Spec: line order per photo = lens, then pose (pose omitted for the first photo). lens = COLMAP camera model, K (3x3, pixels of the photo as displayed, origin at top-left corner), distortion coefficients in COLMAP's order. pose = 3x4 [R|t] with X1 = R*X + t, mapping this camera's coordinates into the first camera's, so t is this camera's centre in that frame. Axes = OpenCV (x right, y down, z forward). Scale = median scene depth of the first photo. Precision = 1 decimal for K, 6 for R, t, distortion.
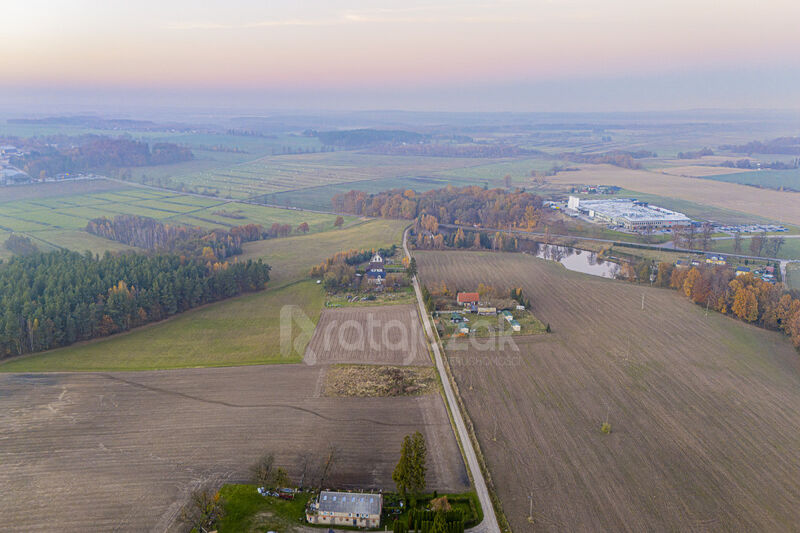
lens RADIAL K [[579.7, 0, 402.3], [0, 579.7, 252.7], [0, 0, 1]] dist [0.097668, -0.096378]
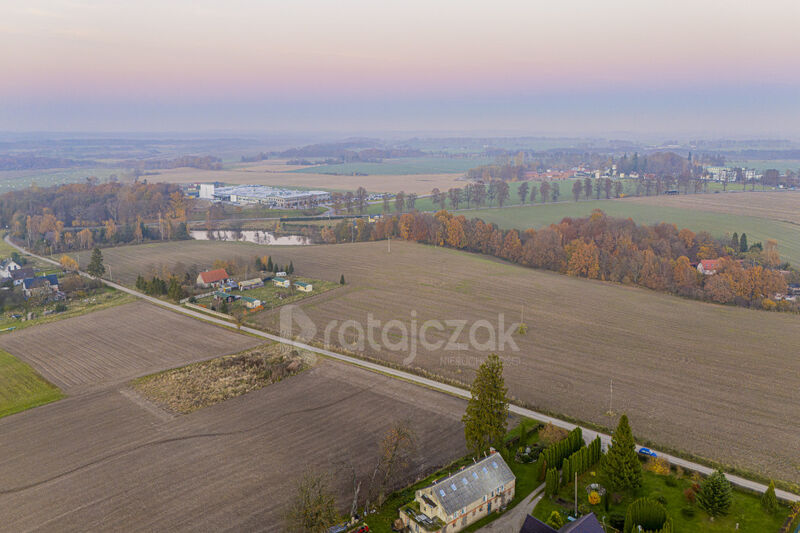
lens RADIAL K [[579.7, 0, 402.3], [0, 579.7, 252.7], [0, 0, 1]] dist [0.097668, -0.096378]
pose [[0.717318, -0.148082, 0.680828, -0.220969], [0.175322, 0.984074, 0.029320, 0.063557], [-0.674327, 0.098332, 0.731856, 0.236710]]
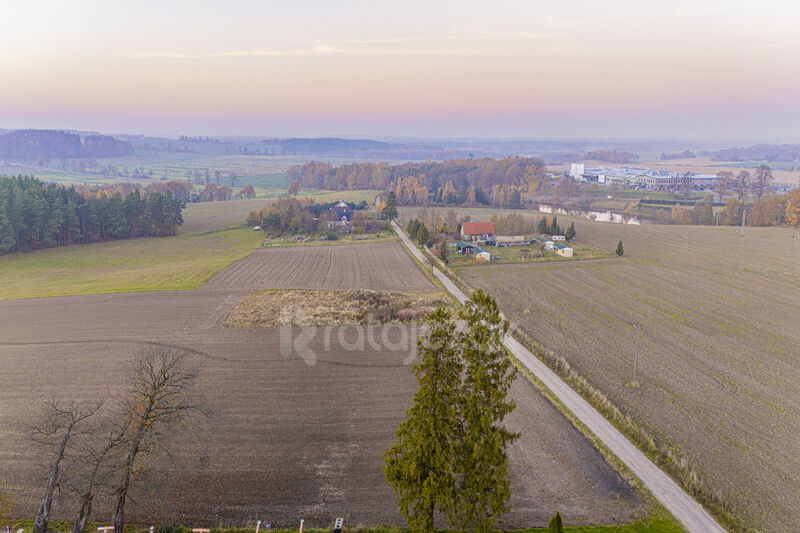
lens RADIAL K [[579.7, 0, 402.3], [0, 579.7, 252.7], [0, 0, 1]] dist [0.097668, -0.096378]
pose [[0.998383, -0.009775, 0.056005, -0.010163], [0.012780, 0.998483, -0.053553, 0.131237], [-0.055396, 0.054182, 0.996993, 0.320652]]
